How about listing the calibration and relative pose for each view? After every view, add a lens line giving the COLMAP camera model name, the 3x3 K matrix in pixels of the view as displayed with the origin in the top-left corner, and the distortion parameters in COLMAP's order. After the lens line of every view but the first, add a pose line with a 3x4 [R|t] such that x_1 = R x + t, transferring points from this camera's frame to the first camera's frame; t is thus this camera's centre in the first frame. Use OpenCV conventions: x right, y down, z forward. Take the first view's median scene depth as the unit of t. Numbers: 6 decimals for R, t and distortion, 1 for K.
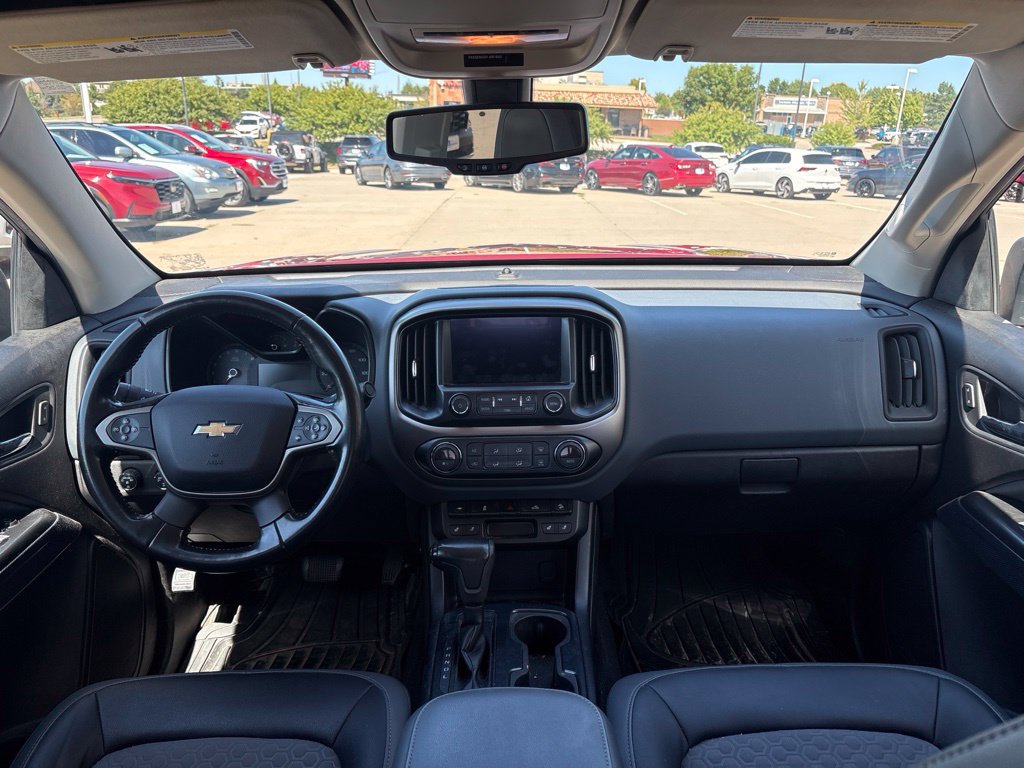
lens RADIAL K [[772.9, 0, 513.4], [0, 772.9, 388.2], [0, 0, 1]] dist [0.037679, -0.041343]
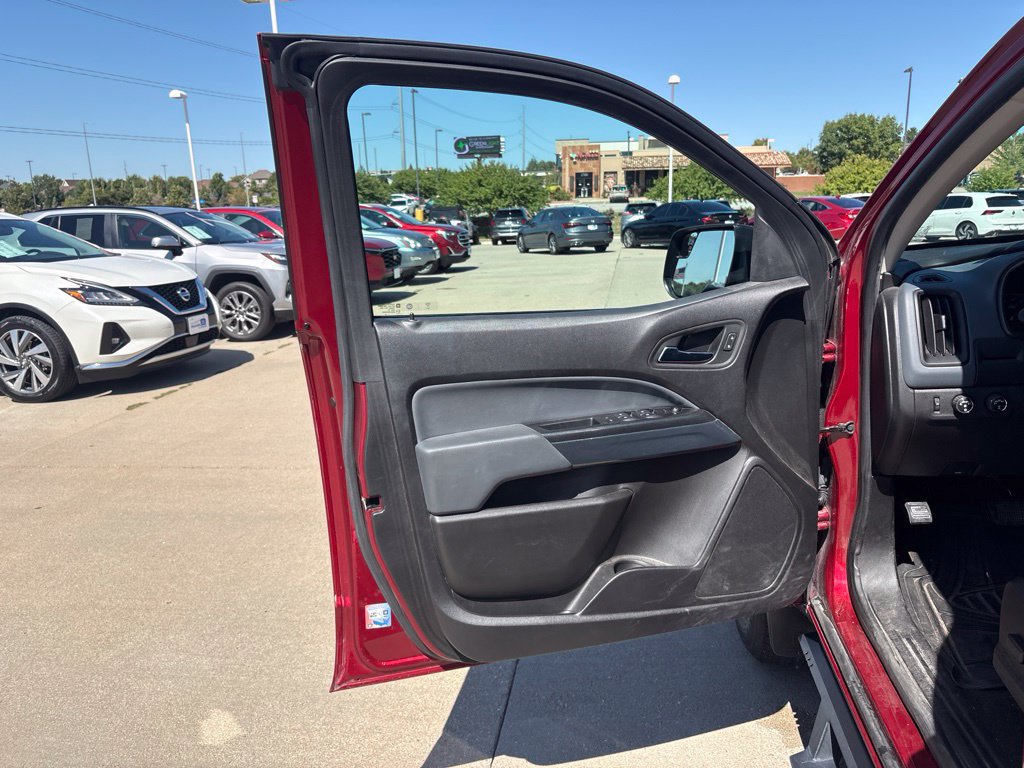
lens RADIAL K [[772.9, 0, 508.0], [0, 772.9, 381.1], [0, 0, 1]] dist [0.037679, -0.041343]
pose [[0.986441, -0.020399, -0.162841, -0.035012], [0.005114, 0.995583, -0.093741, 0.006786], [0.164034, 0.091637, 0.982189, -0.009437]]
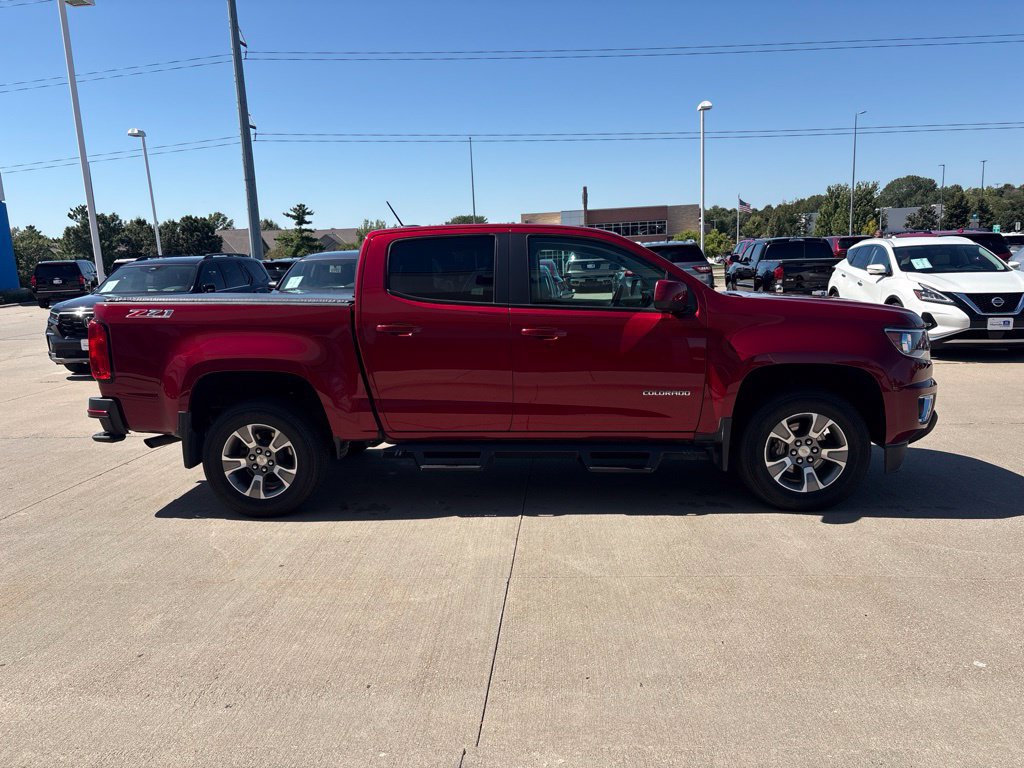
lens RADIAL K [[772.9, 0, 518.0], [0, 772.9, 409.9], [0, 0, 1]] dist [0.037679, -0.041343]
pose [[-0.072932, 0.189027, -0.979260, 0.153394], [-0.283510, 0.937438, 0.202069, -0.005474], [0.956192, 0.292367, -0.014778, 0.019043]]
